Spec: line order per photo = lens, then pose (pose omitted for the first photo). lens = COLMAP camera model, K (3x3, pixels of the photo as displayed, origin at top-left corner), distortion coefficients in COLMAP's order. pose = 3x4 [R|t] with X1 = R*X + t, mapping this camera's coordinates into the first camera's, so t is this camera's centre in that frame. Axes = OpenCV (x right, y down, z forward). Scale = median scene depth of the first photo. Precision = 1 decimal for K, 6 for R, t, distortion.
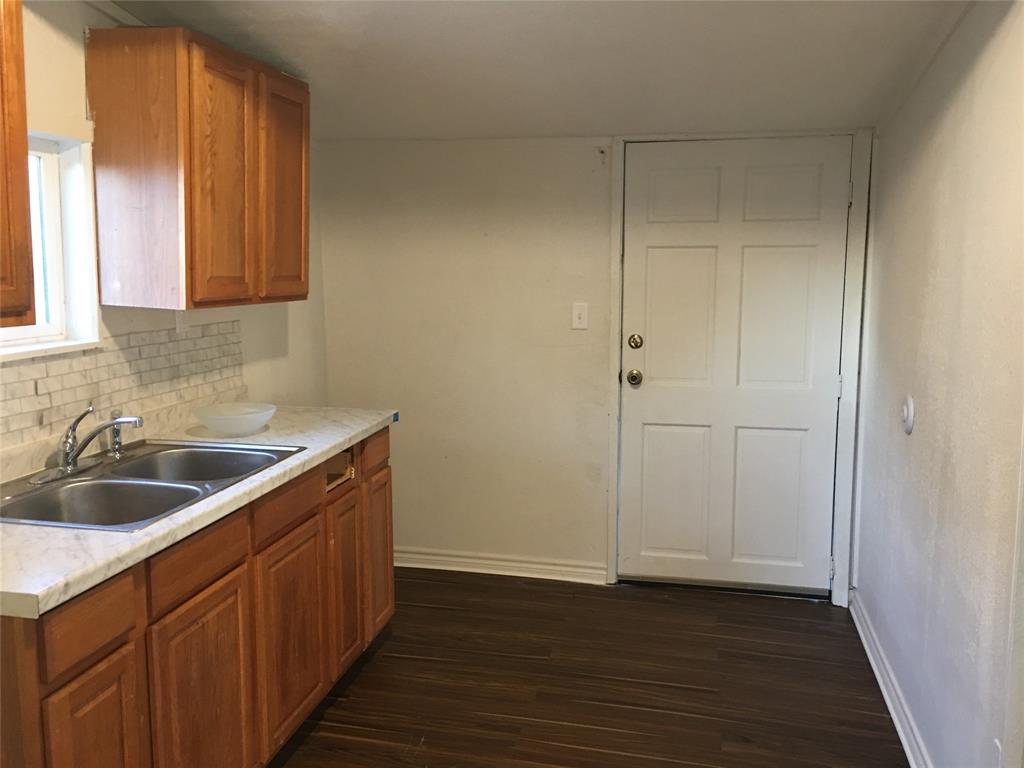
lens RADIAL K [[876.8, 0, 512.0], [0, 876.8, 384.0], [0, 0, 1]] dist [0.064772, -0.157361]
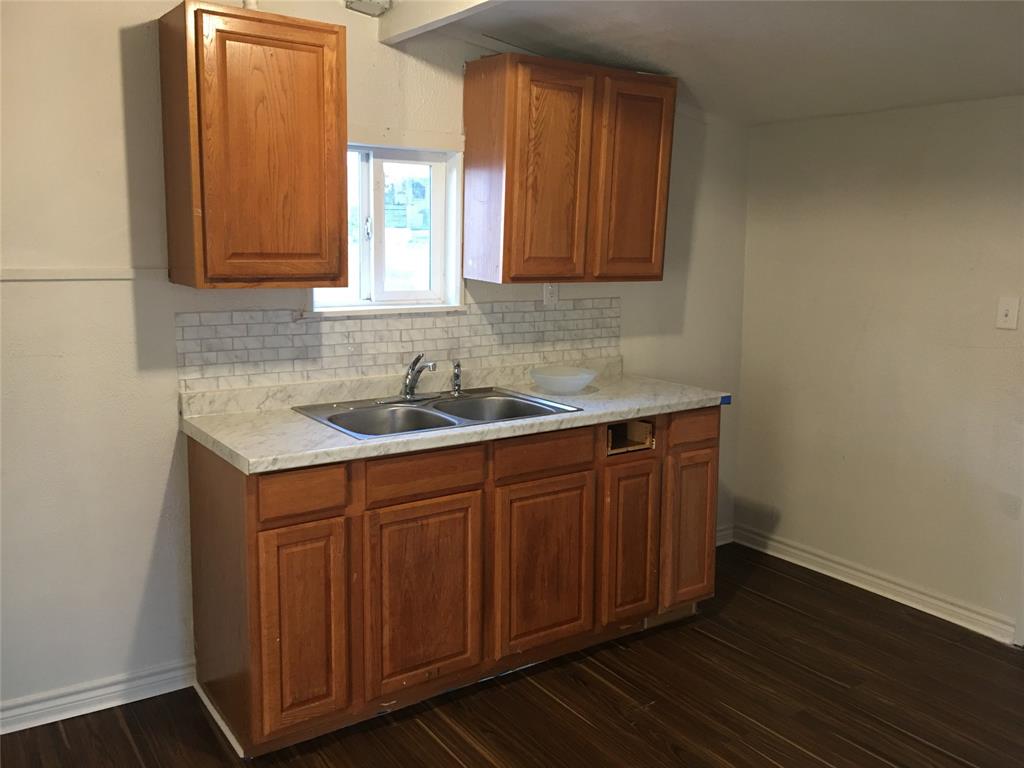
lens RADIAL K [[887.6, 0, 512.0], [0, 887.6, 384.0], [0, 0, 1]] dist [-0.002667, -0.008221]
pose [[0.704715, 0.112460, -0.700521, 0.497191], [-0.103320, 0.993099, 0.055490, -0.014244], [0.701927, 0.033273, 0.711471, 0.127541]]
